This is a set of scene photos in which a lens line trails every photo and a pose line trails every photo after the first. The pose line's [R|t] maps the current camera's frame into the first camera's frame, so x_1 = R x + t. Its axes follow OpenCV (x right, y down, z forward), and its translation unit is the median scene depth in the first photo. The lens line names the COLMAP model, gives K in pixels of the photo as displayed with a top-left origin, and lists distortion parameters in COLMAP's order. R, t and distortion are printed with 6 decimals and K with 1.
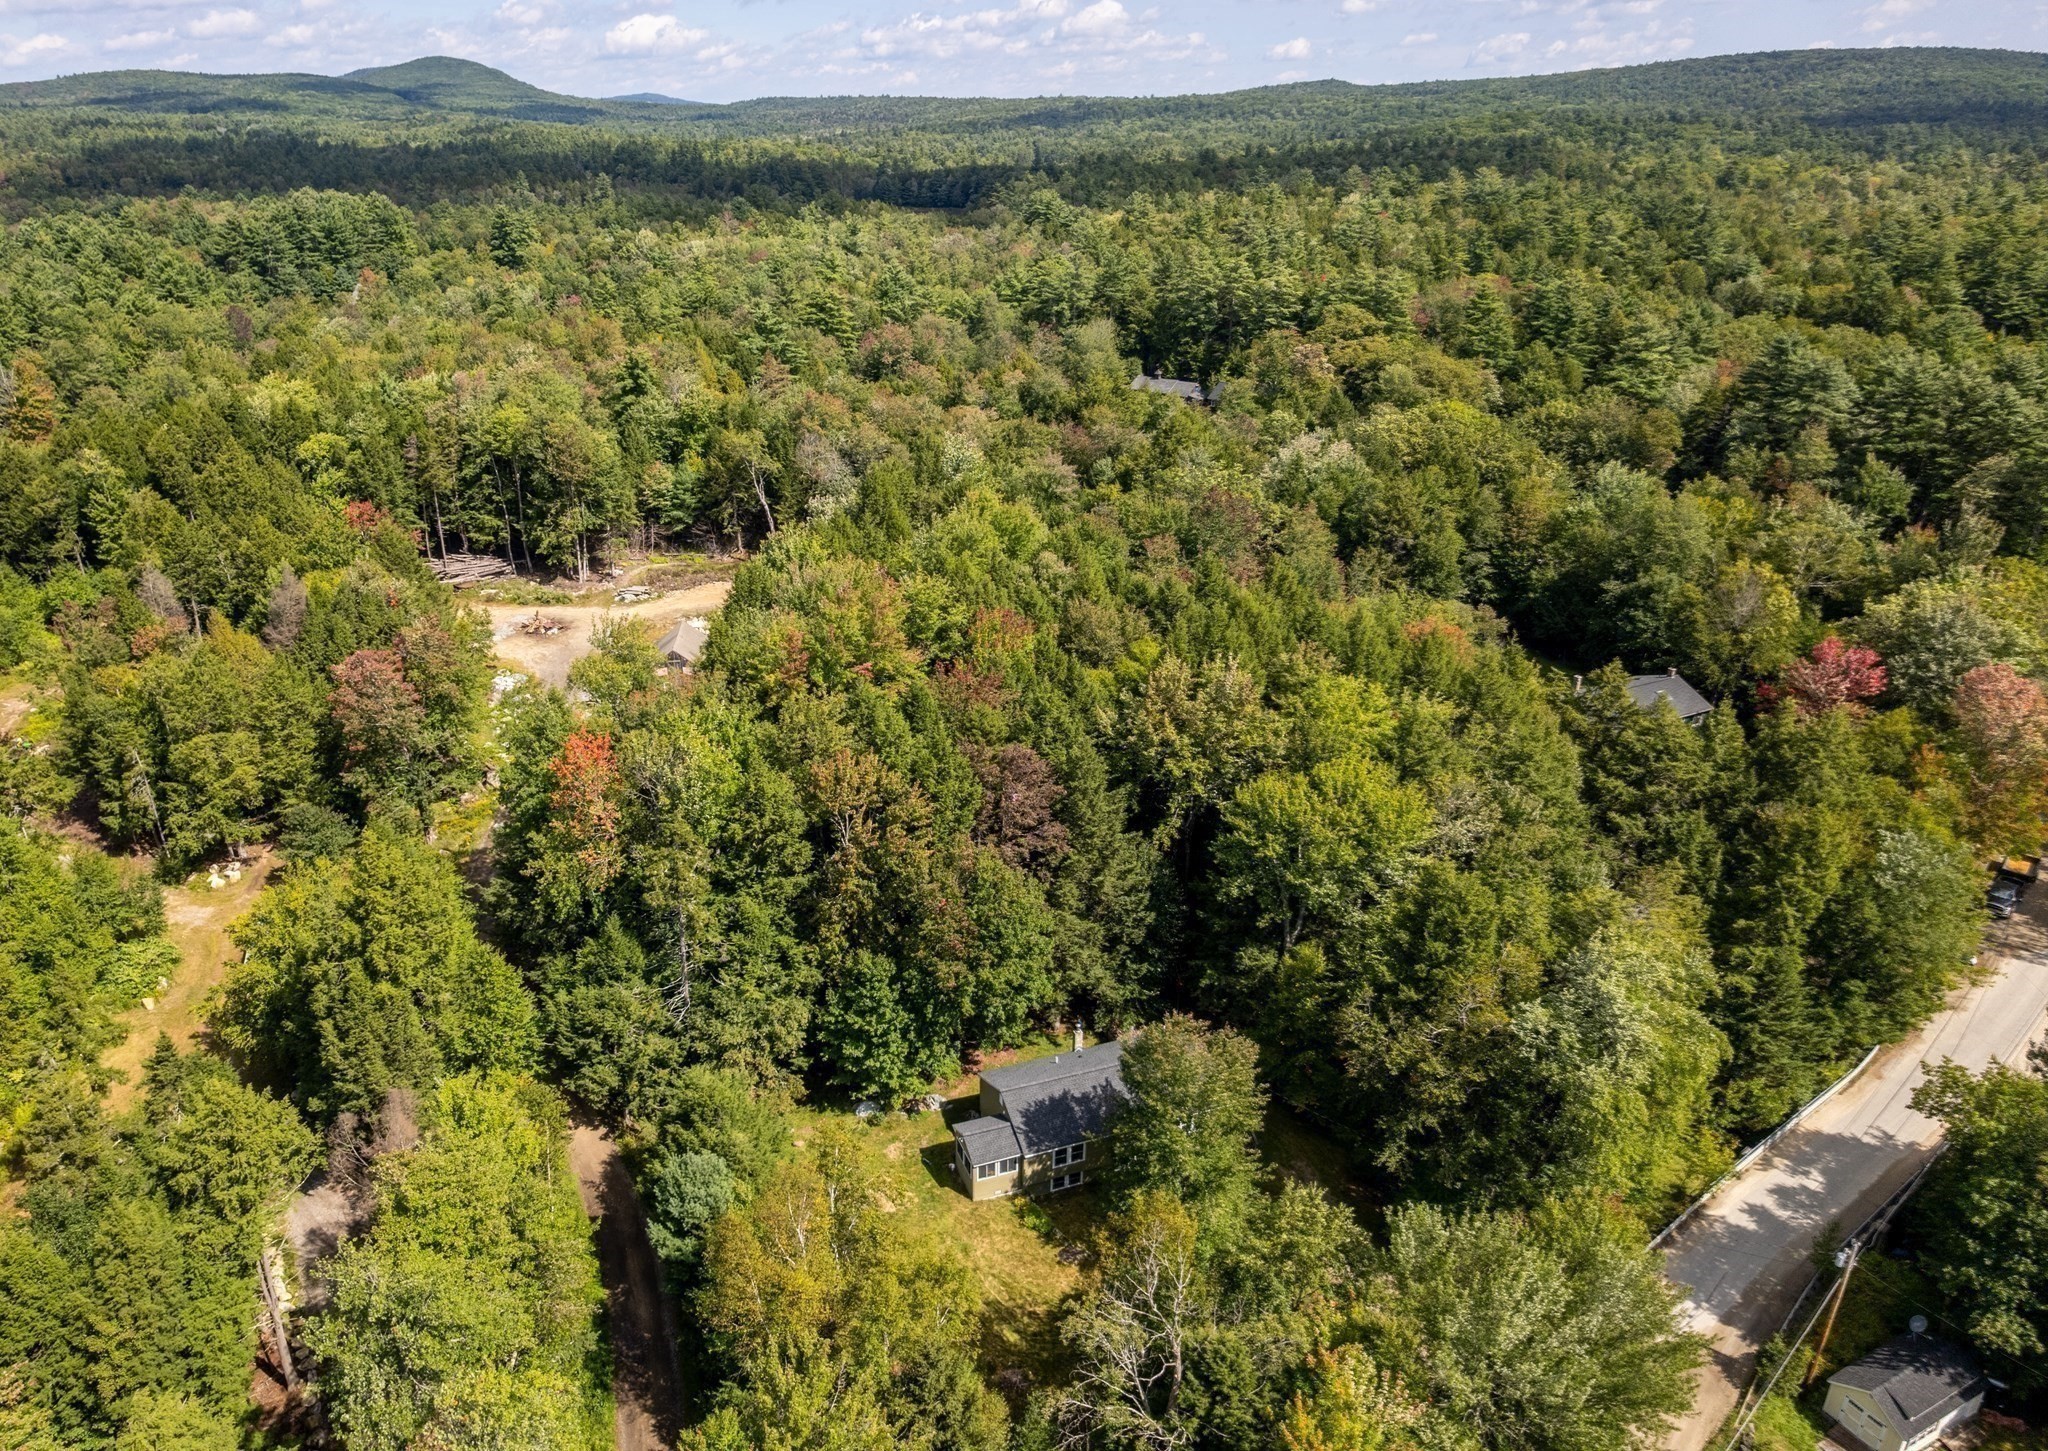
lens RADIAL K [[1376.4, 0, 966.5], [0, 1376.4, 727.2], [0, 0, 1]] dist [-0.088804, 0.079994]
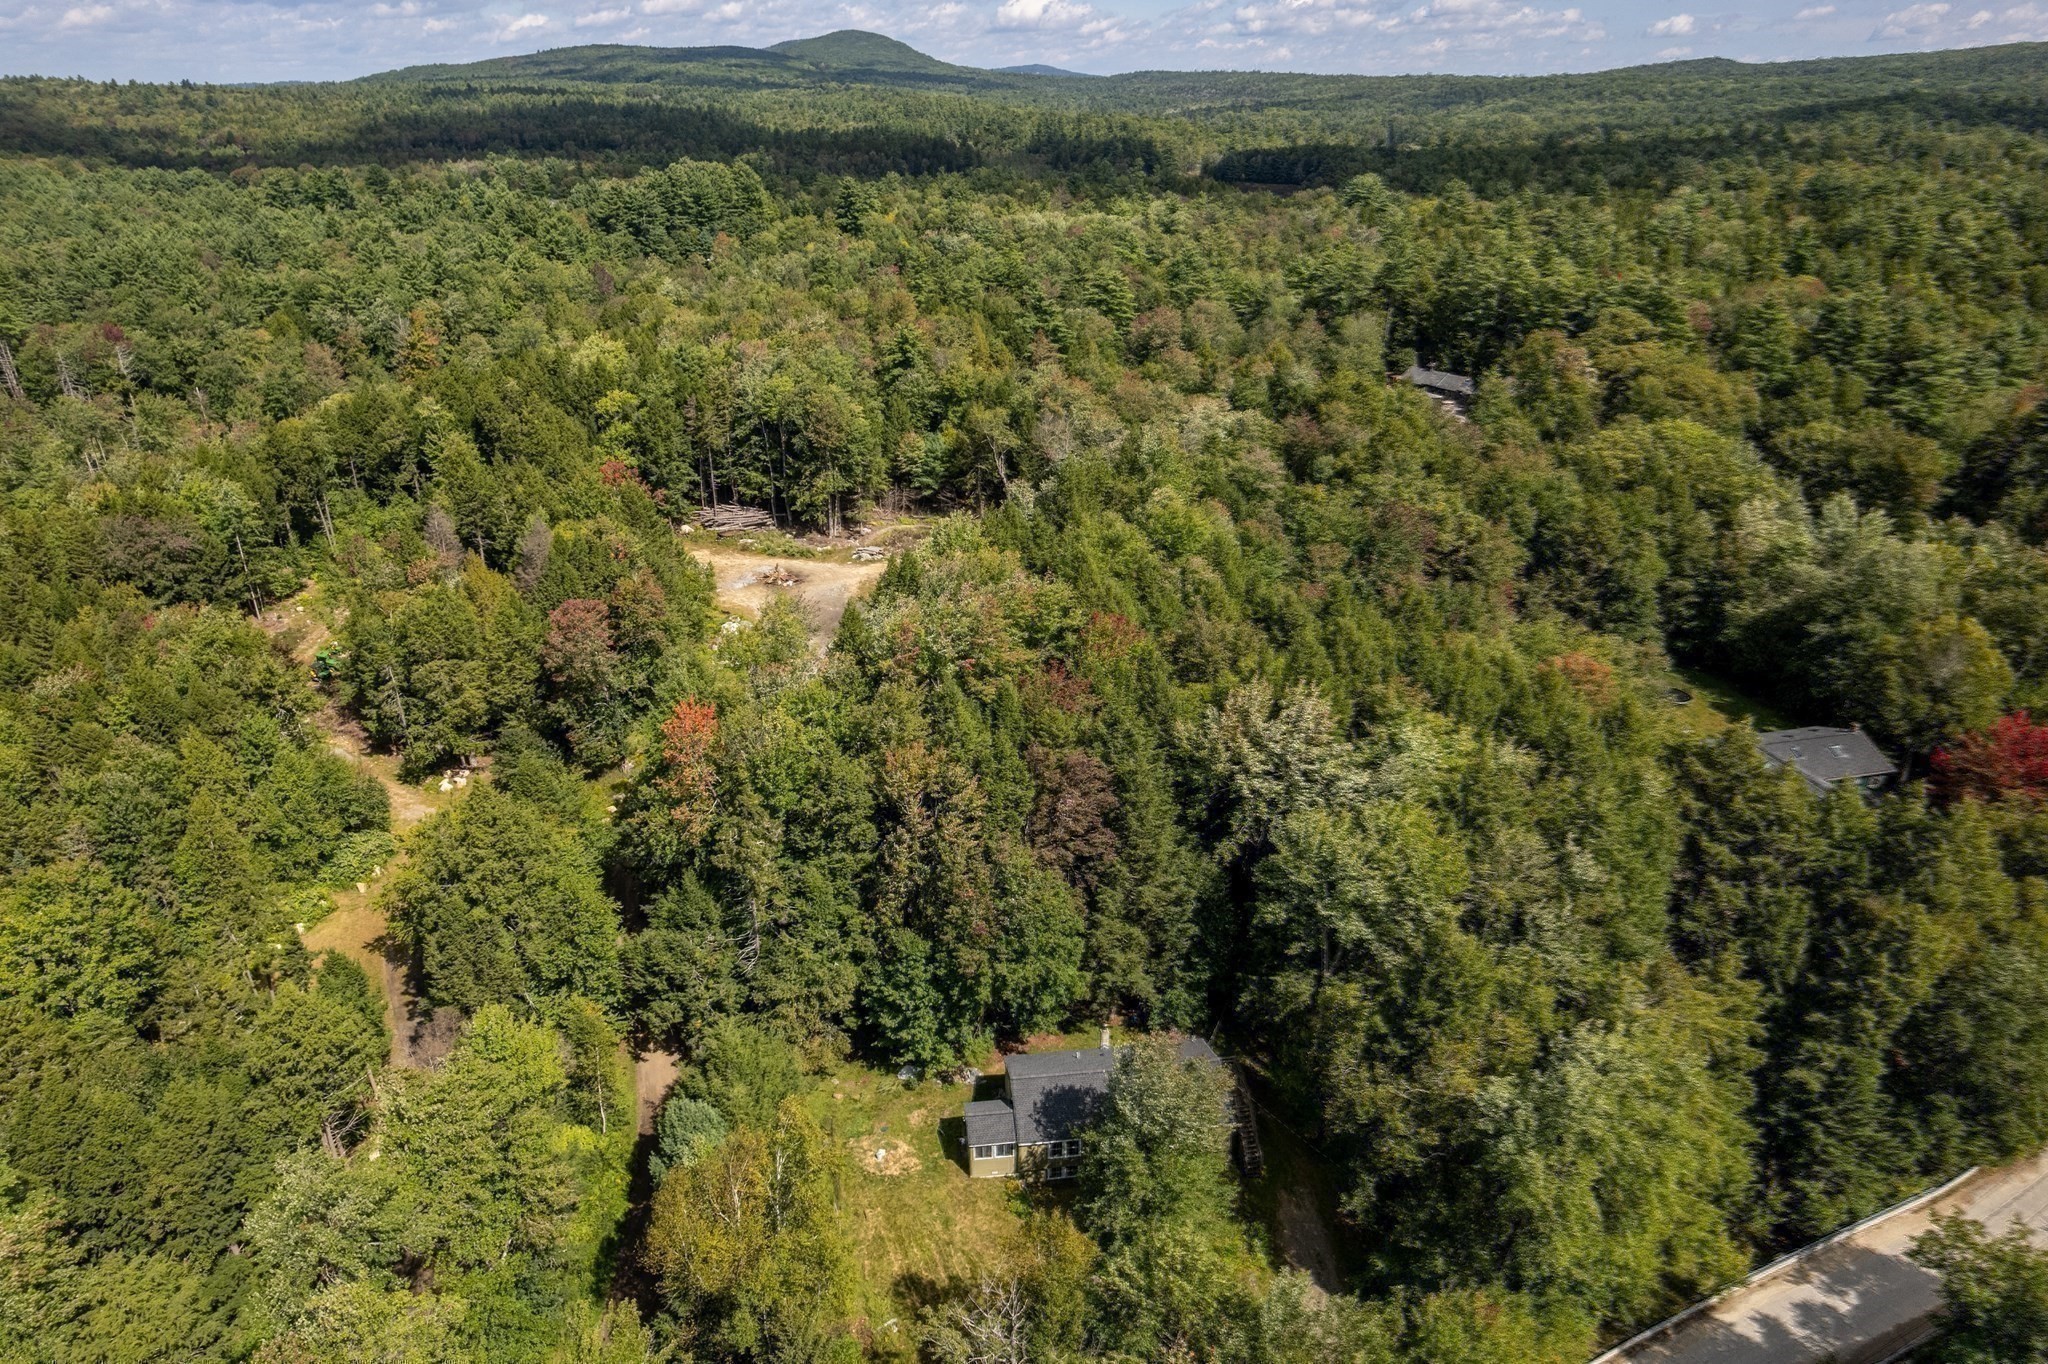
lens RADIAL K [[1295.6, 0, 1024.0], [0, 1295.6, 682.0], [0, 0, 1]] dist [-0.081170, 0.068015]
pose [[0.977583, 0.093681, -0.188560, 0.112744], [-0.091817, 0.995602, 0.018618, -0.035386], [0.189475, -0.000888, 0.981885, 0.010497]]
